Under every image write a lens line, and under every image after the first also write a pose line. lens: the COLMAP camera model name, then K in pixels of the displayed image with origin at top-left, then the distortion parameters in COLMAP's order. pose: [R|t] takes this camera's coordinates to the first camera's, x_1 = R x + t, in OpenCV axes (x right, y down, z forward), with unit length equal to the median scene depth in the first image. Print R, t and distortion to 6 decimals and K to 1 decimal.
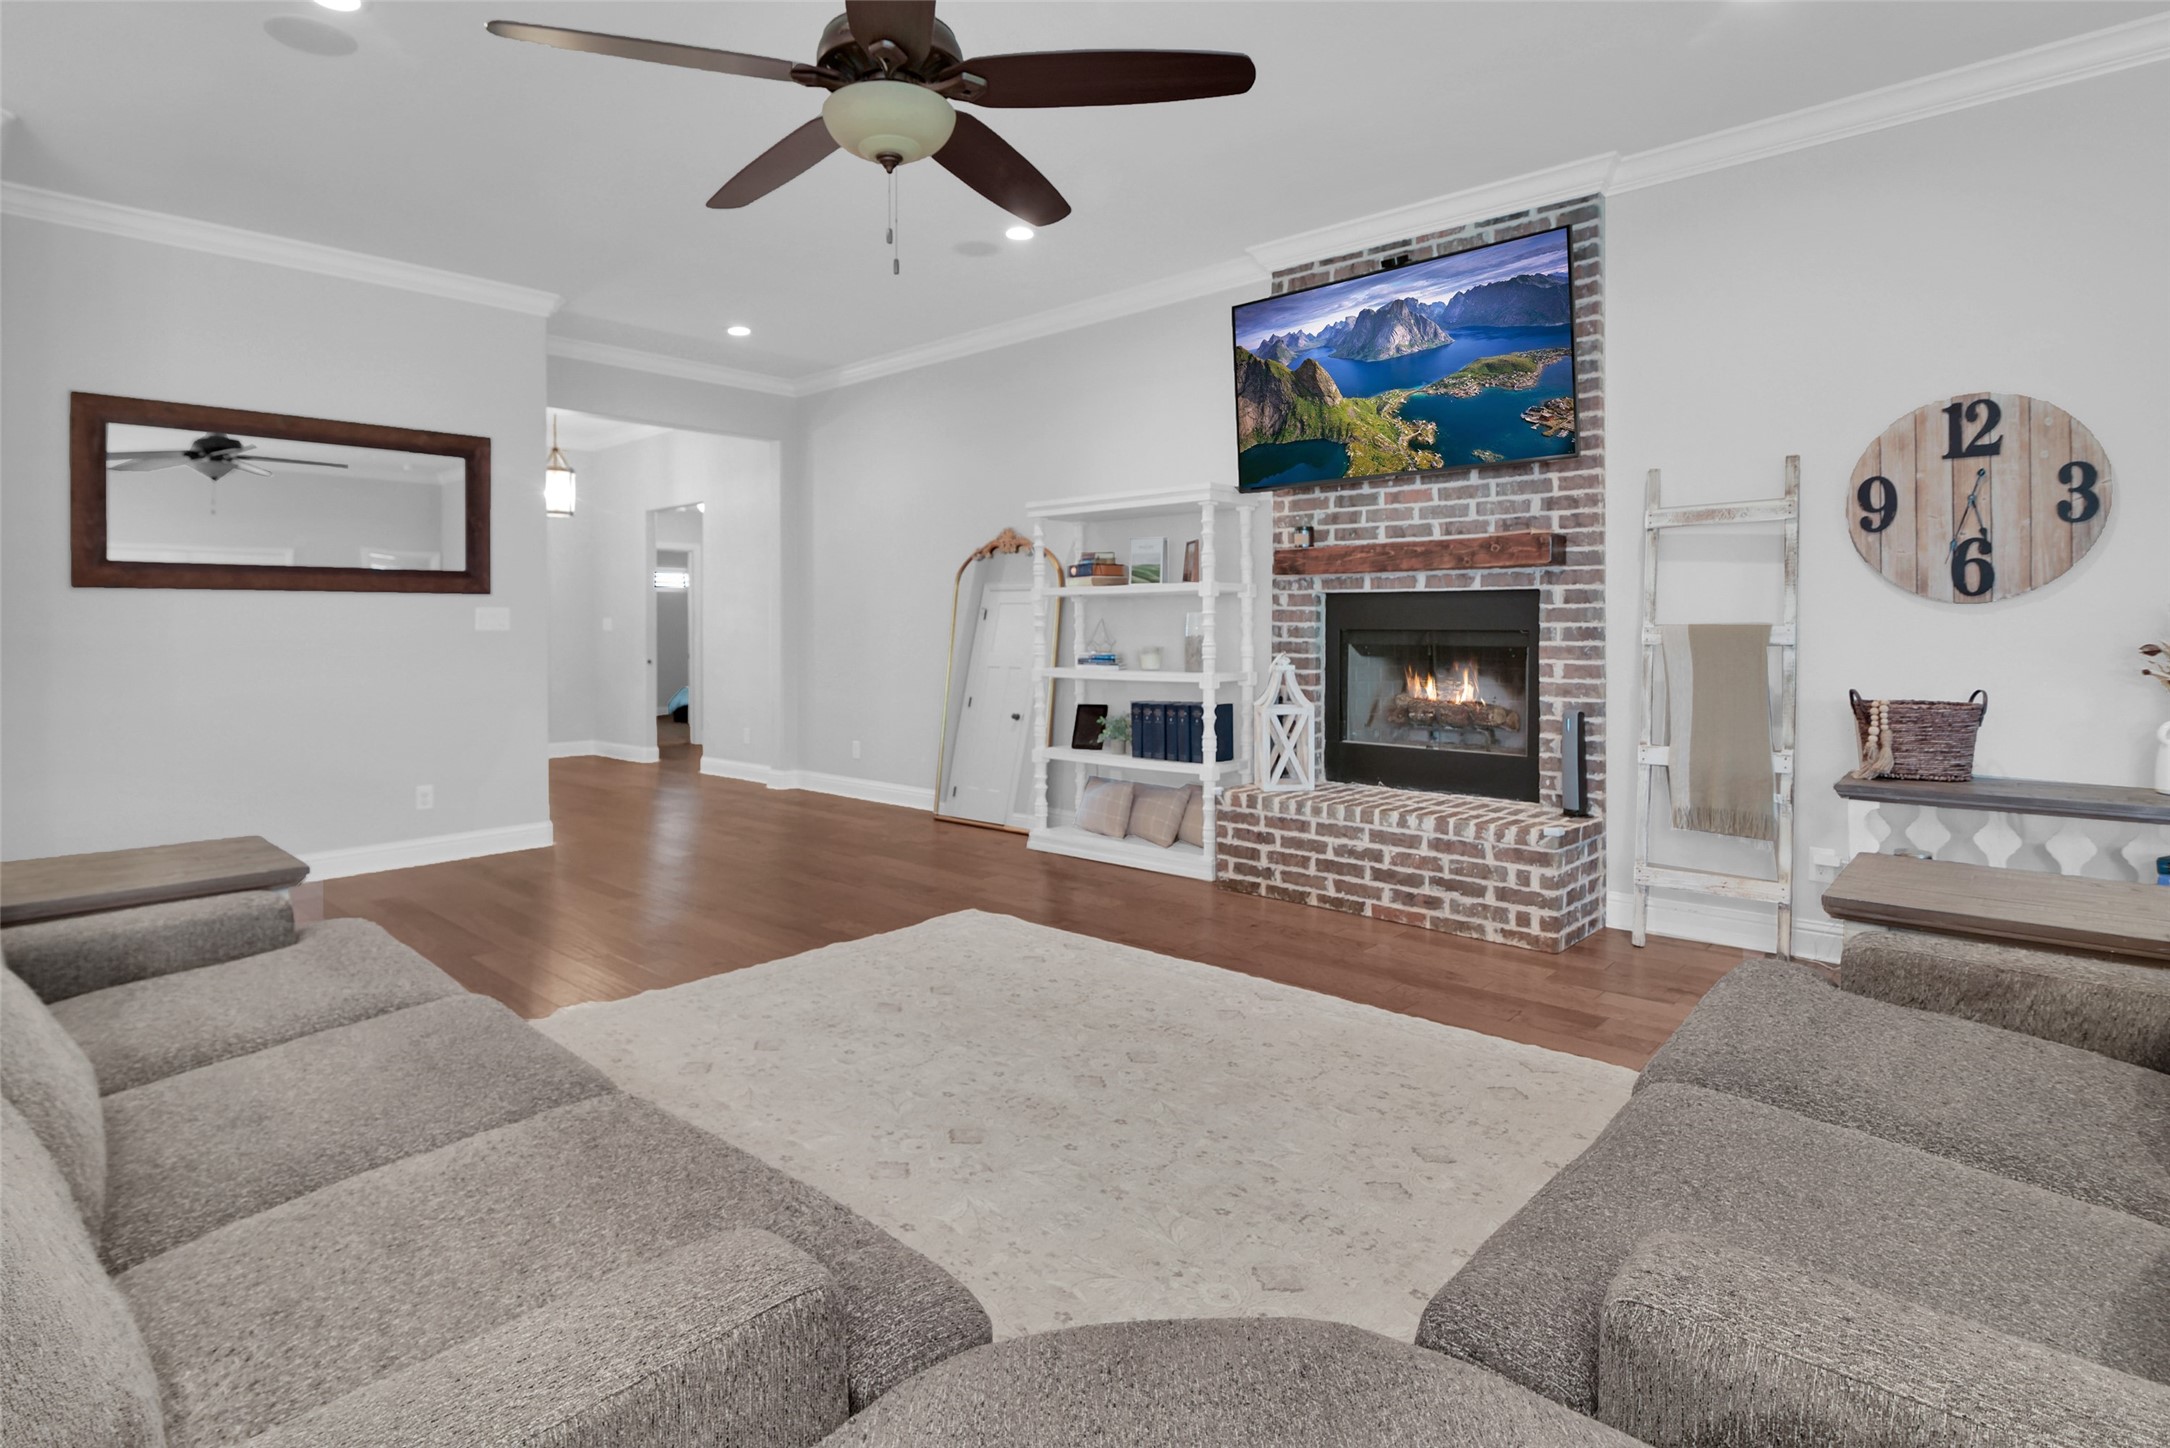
lens RADIAL K [[1092.5, 0, 1046.6], [0, 1092.5, 631.3], [0, 0, 1]] dist [-0.019431, -0.000543]
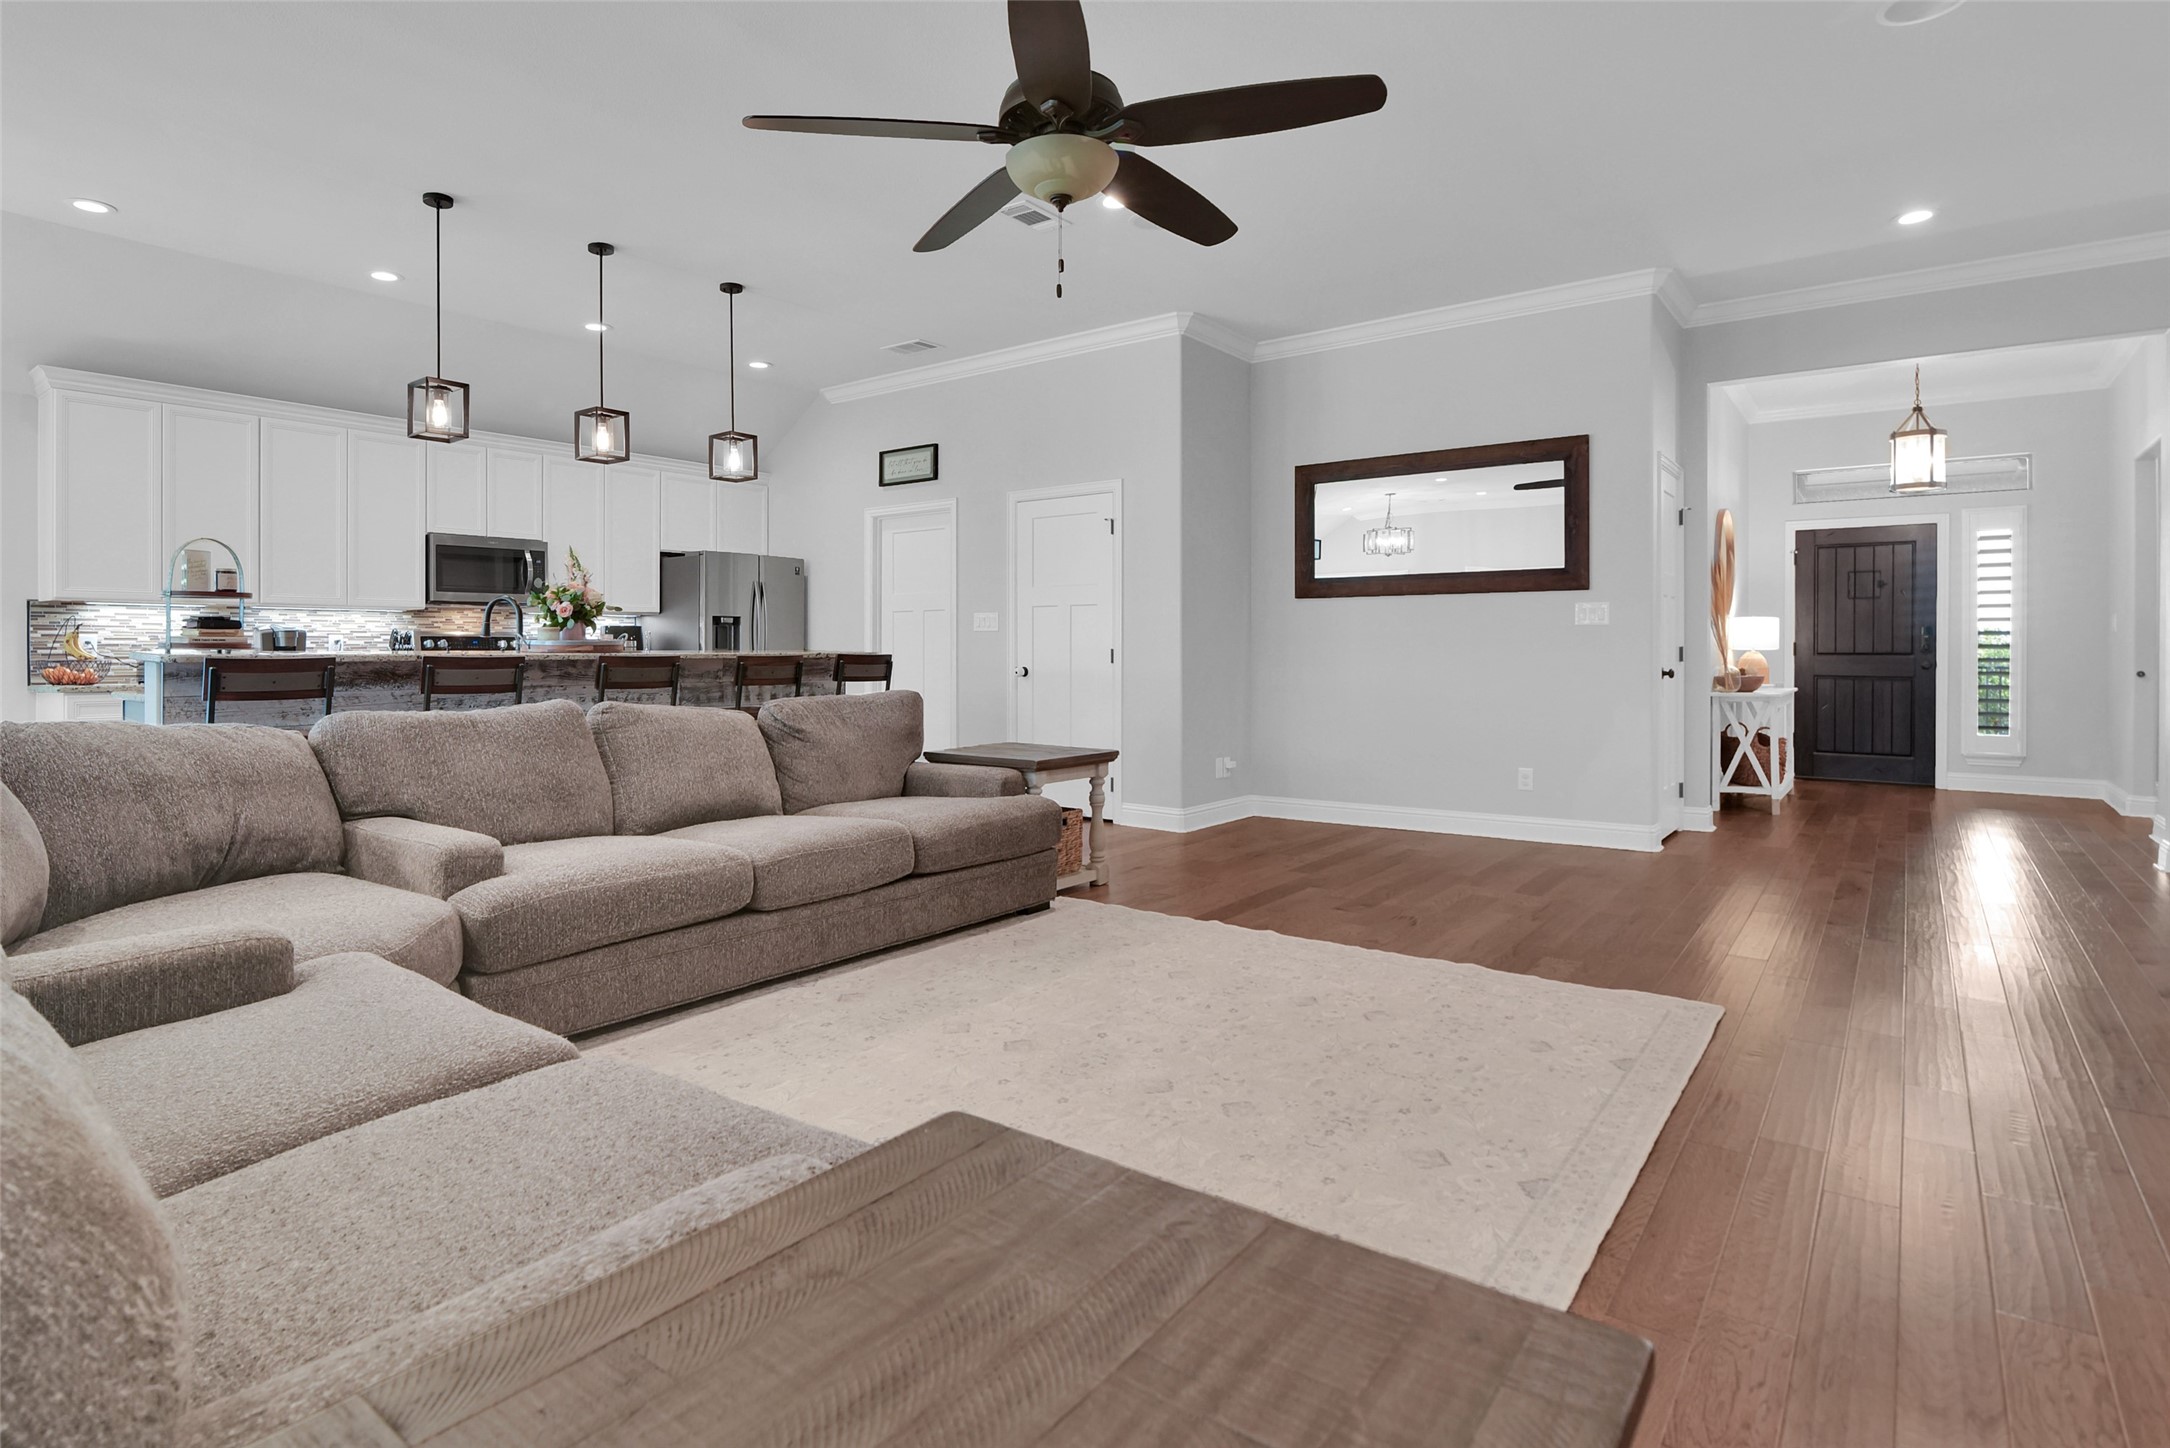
lens RADIAL K [[1127.6, 0, 1051.2], [0, 1127.6, 649.6], [0, 0, 1]] dist [-0.001679, -0.000363]
pose [[0.090645, 0.004638, -0.995873, 0.605115], [-0.003062, 0.999986, 0.004379, 0.023731], [0.995879, 0.002653, 0.090657, 0.505911]]
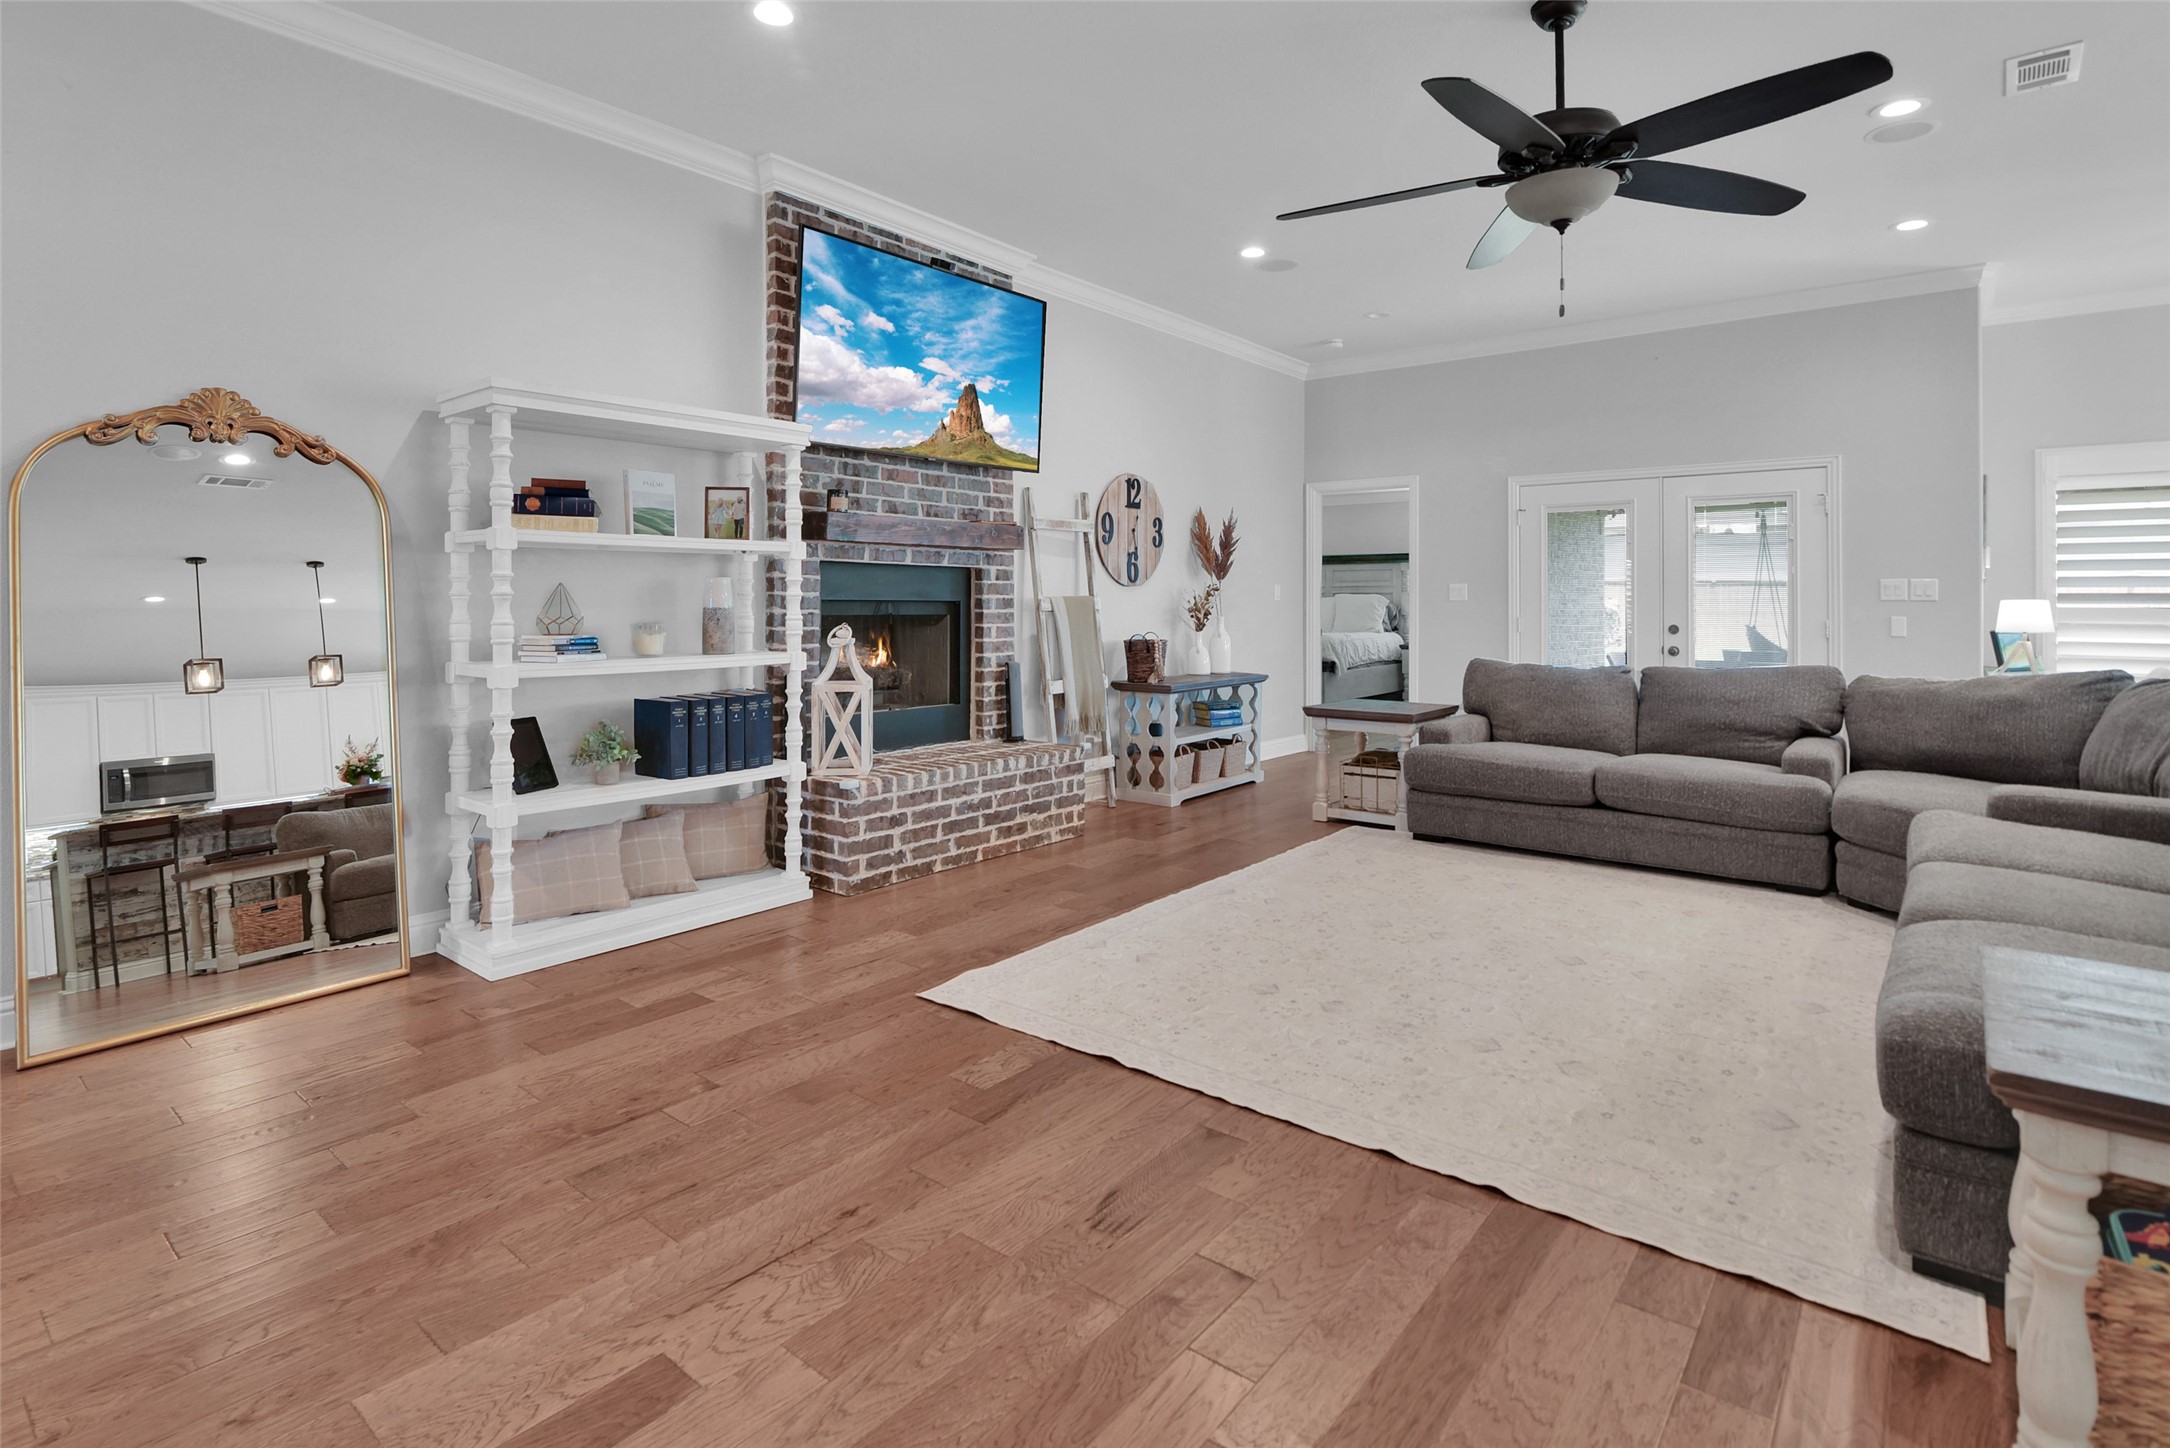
lens RADIAL K [[1062.2, 0, 1083.3], [0, 1062.2, 595.1], [0, 0, 1]] dist [-0.019212, -0.000012]
pose [[-0.064022, 0.007221, 0.997922, -0.757699], [0.002621, 0.999972, -0.007068, 0.001548], [-0.997945, 0.002163, -0.064039, 0.935008]]
